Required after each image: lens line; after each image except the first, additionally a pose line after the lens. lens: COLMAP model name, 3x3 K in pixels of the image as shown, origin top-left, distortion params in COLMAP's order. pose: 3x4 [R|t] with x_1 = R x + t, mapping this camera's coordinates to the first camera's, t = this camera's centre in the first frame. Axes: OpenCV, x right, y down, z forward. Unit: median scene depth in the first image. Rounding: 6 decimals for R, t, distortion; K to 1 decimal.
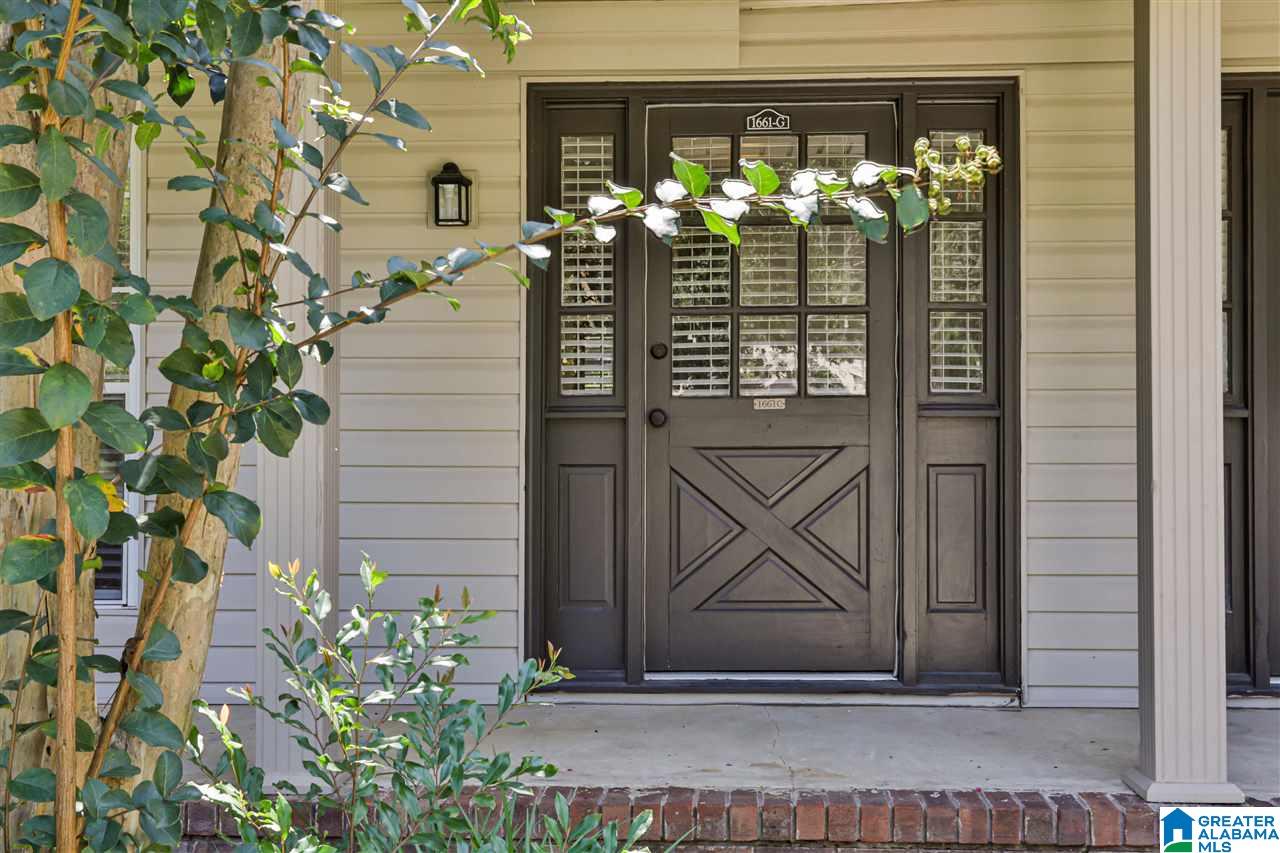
lens RADIAL K [[1594.9, 0, 640.0], [0, 1594.9, 426.5], [0, 0, 1]] dist [0.007081, 0.060446]
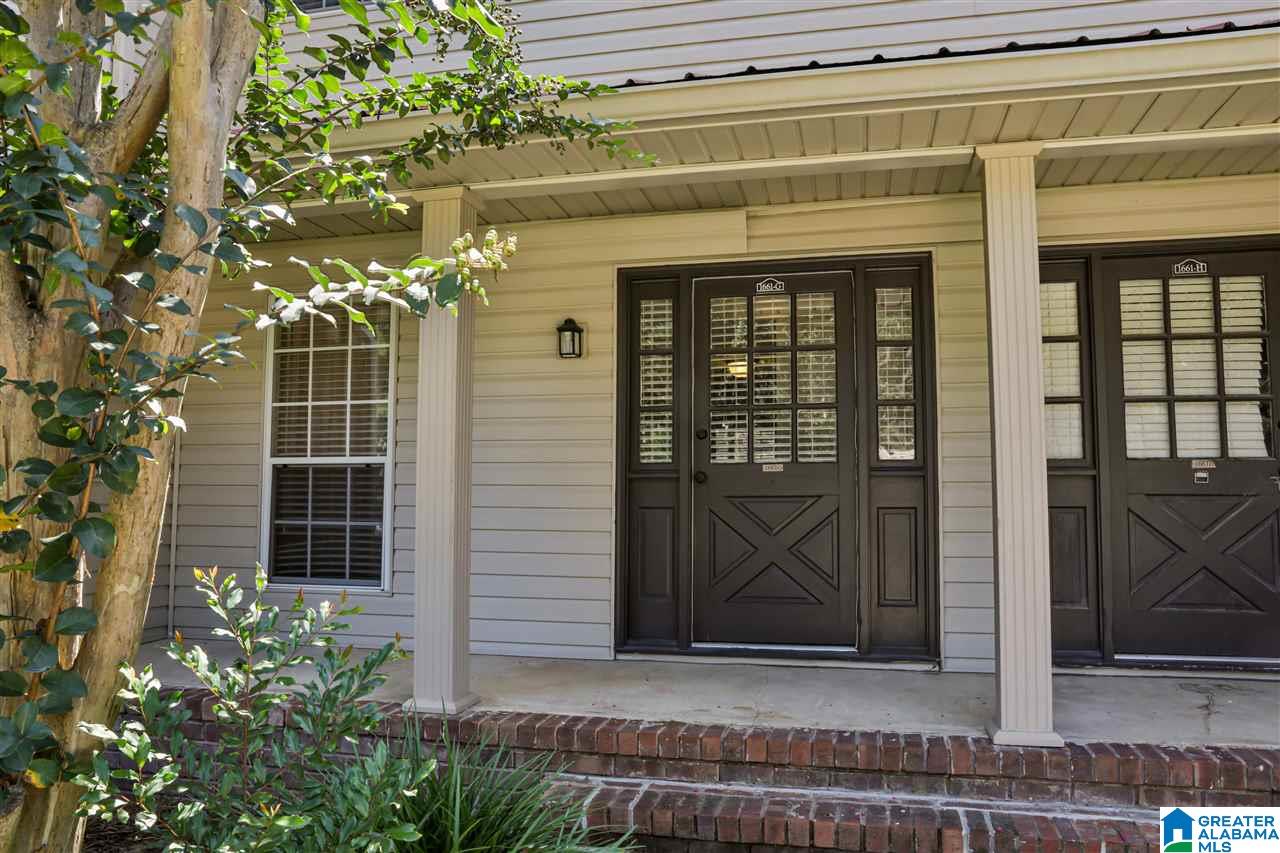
lens RADIAL K [[940.6, 0, 618.3], [0, 940.6, 426.6], [0, 0, 1]] dist [-0.107040, 0.077791]
pose [[0.981506, -0.011796, -0.191065, 0.109386], [-0.000286, 0.998008, -0.063083, 0.003231], [0.191429, 0.061971, 0.979548, 0.087496]]
